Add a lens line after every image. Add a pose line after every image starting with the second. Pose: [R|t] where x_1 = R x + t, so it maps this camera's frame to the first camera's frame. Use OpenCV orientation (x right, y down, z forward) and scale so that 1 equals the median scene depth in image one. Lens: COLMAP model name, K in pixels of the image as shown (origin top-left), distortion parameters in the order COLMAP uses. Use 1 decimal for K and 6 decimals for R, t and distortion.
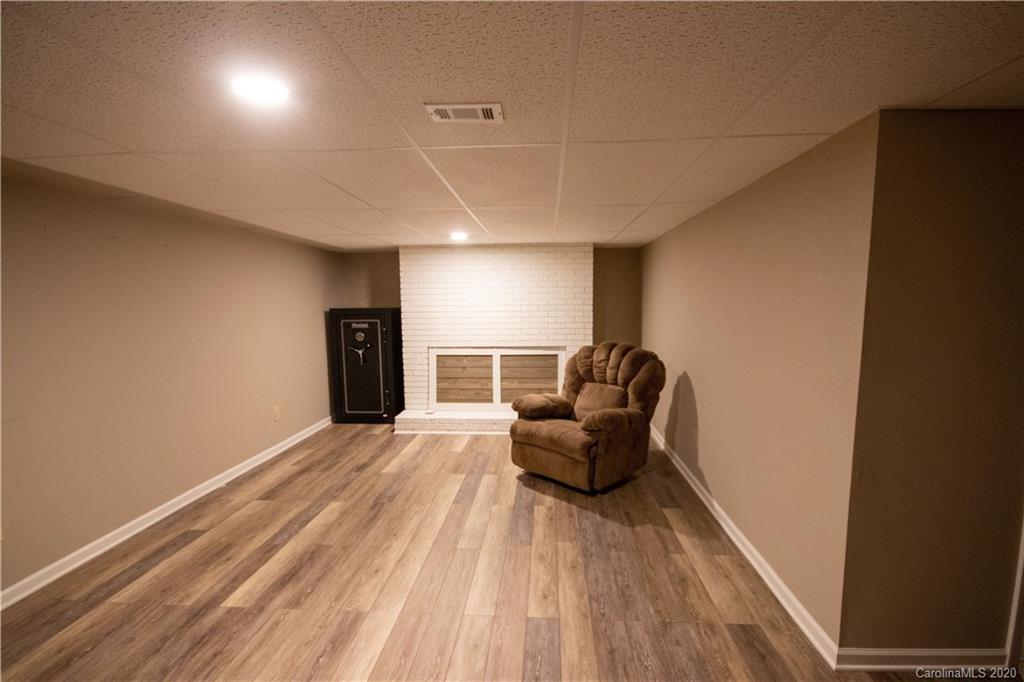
lens RADIAL K [[471.2, 0, 518.7], [0, 471.2, 361.9], [0, 0, 1]] dist [-0.002442, -0.001402]
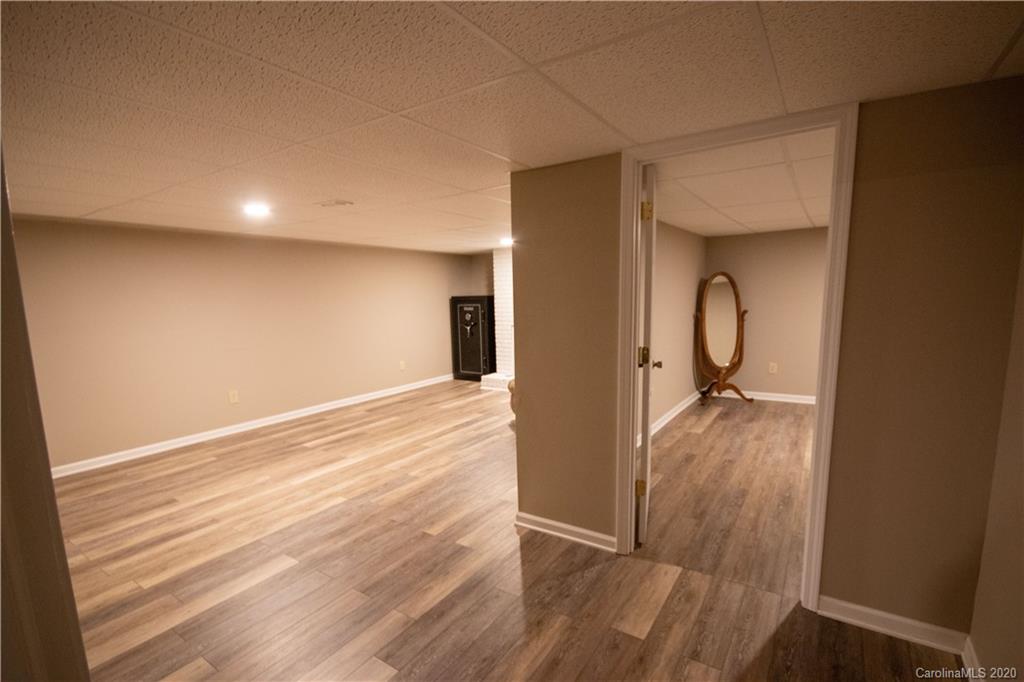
lens RADIAL K [[471.2, 0, 518.7], [0, 471.2, 361.9], [0, 0, 1]] dist [-0.002442, -0.001402]
pose [[0.871547, 0.064828, -0.486008, 0.717419], [-0.049605, 0.997793, 0.044139, 0.014617], [0.487797, -0.014361, 0.872839, -0.196579]]
